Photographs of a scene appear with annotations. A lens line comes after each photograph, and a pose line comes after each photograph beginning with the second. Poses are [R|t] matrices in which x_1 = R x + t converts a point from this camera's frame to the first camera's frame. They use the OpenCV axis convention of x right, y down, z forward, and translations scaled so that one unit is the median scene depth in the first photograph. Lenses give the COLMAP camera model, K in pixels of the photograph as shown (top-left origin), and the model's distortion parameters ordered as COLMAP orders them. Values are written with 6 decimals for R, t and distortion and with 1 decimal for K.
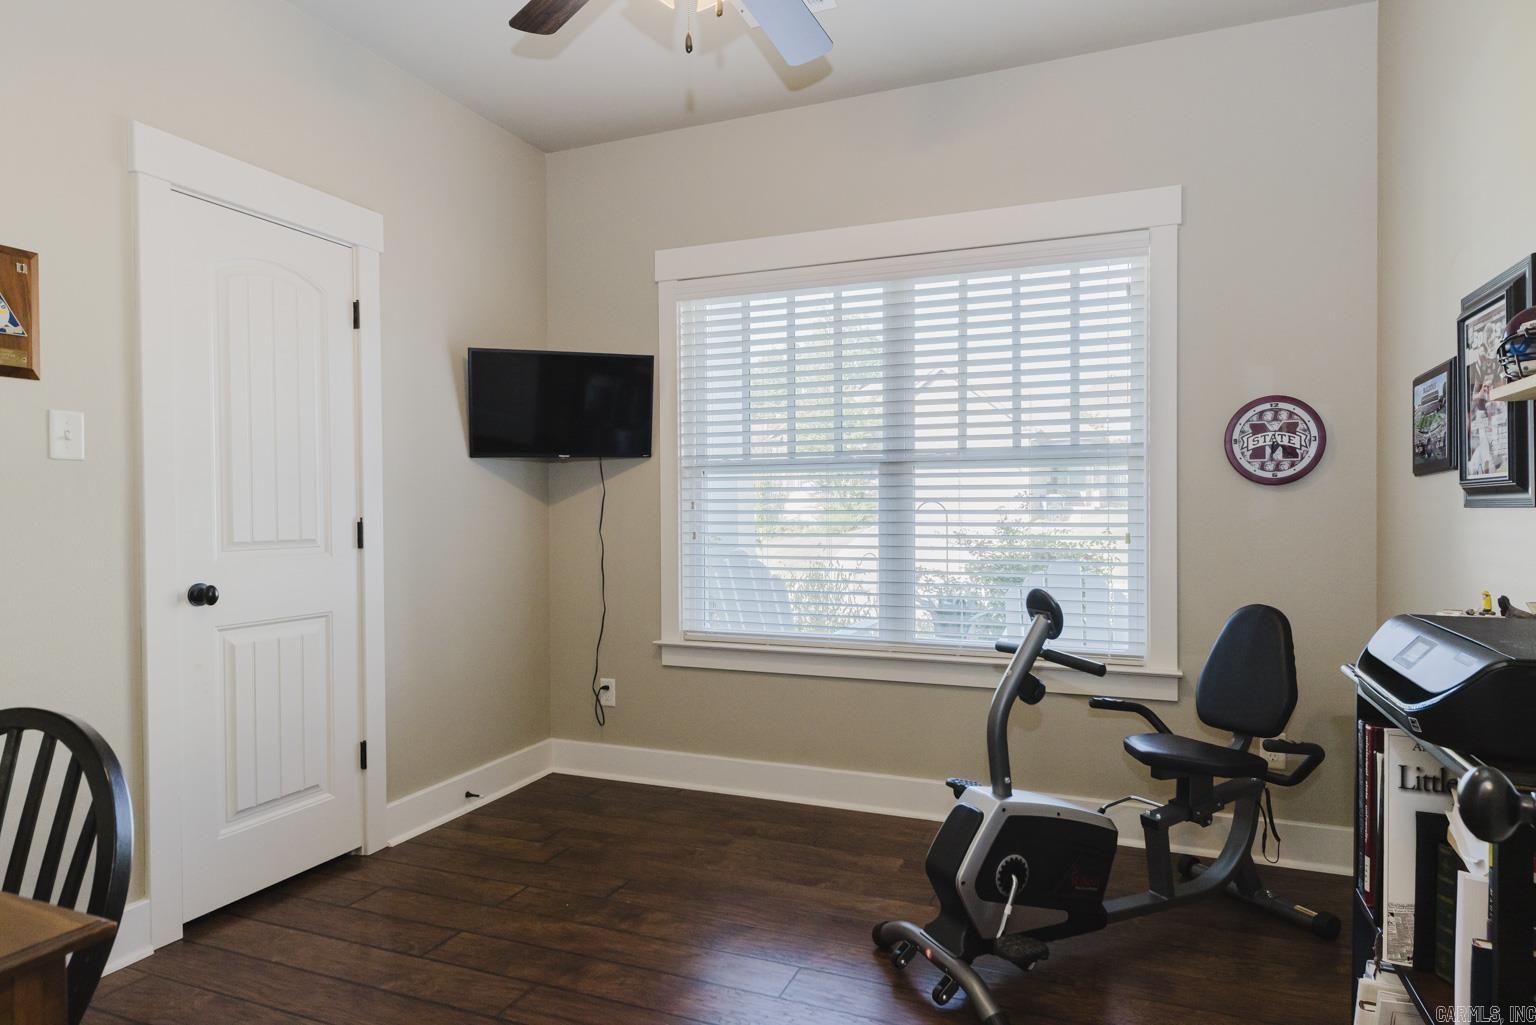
lens RADIAL K [[909.9, 0, 771.3], [0, 909.9, 511.7], [0, 0, 1]] dist [0.018499, 0.002662]
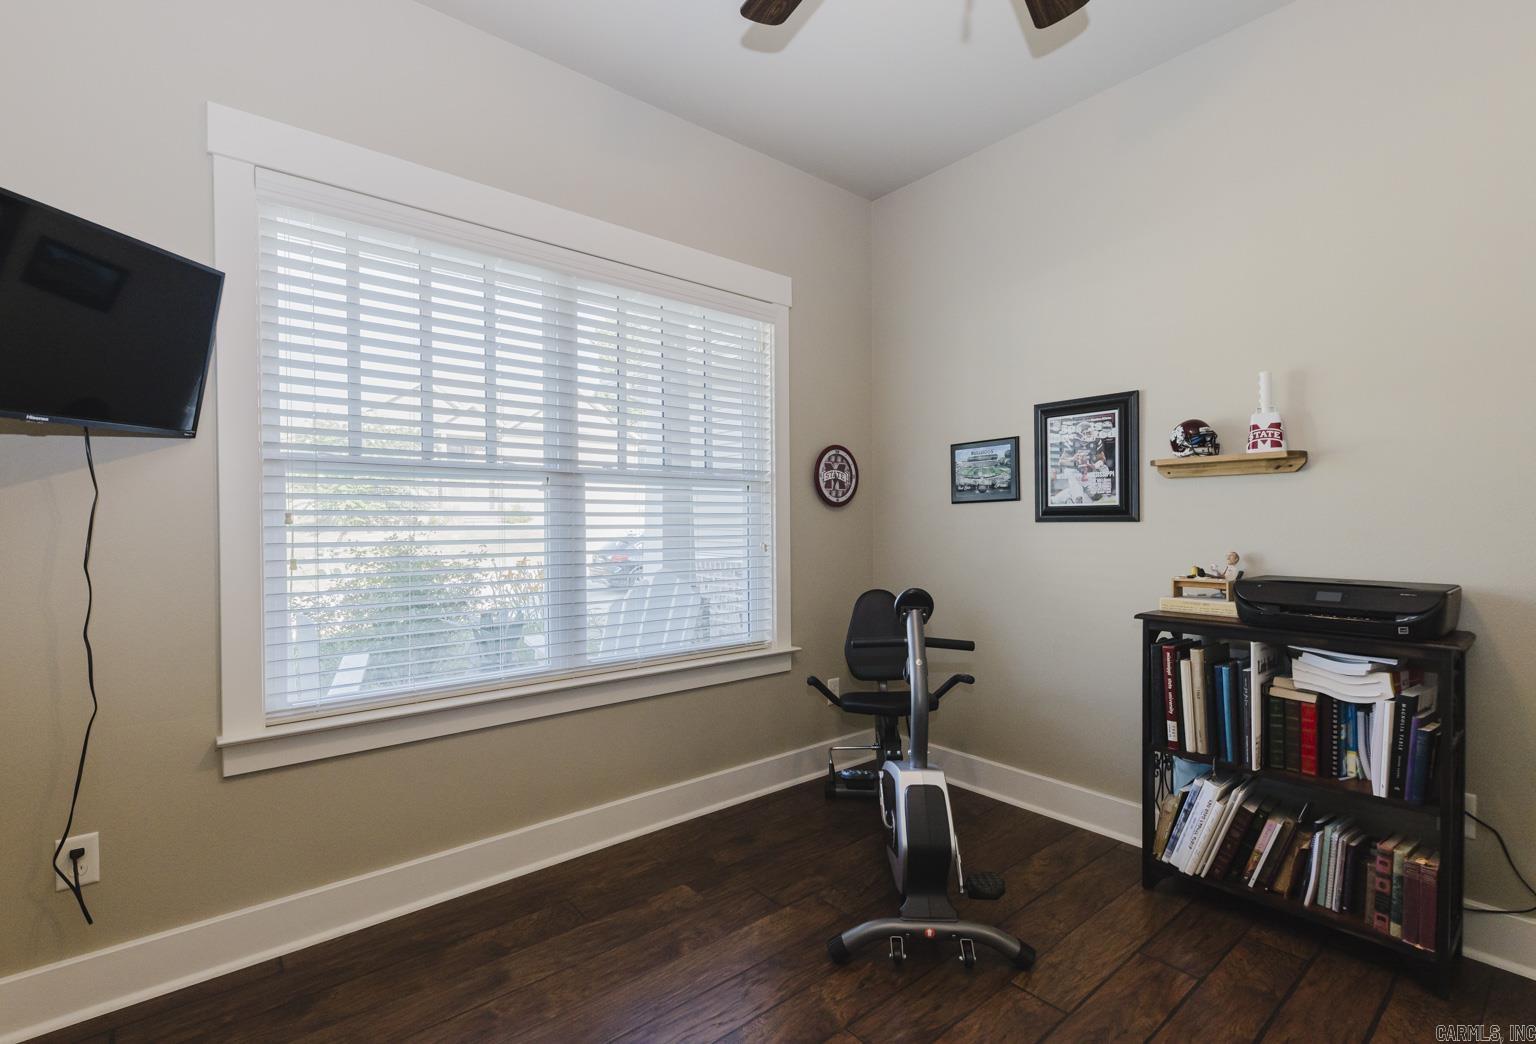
lens RADIAL K [[720.6, 0, 770.3], [0, 720.6, 523.9], [0, 0, 1]] dist [0.000169, 0.000475]
pose [[0.446254, -0.000524, 0.894906, -0.493275], [0.003681, 0.999992, -0.001249, -0.001476], [-0.894899, 0.003852, 0.446253, 0.567686]]
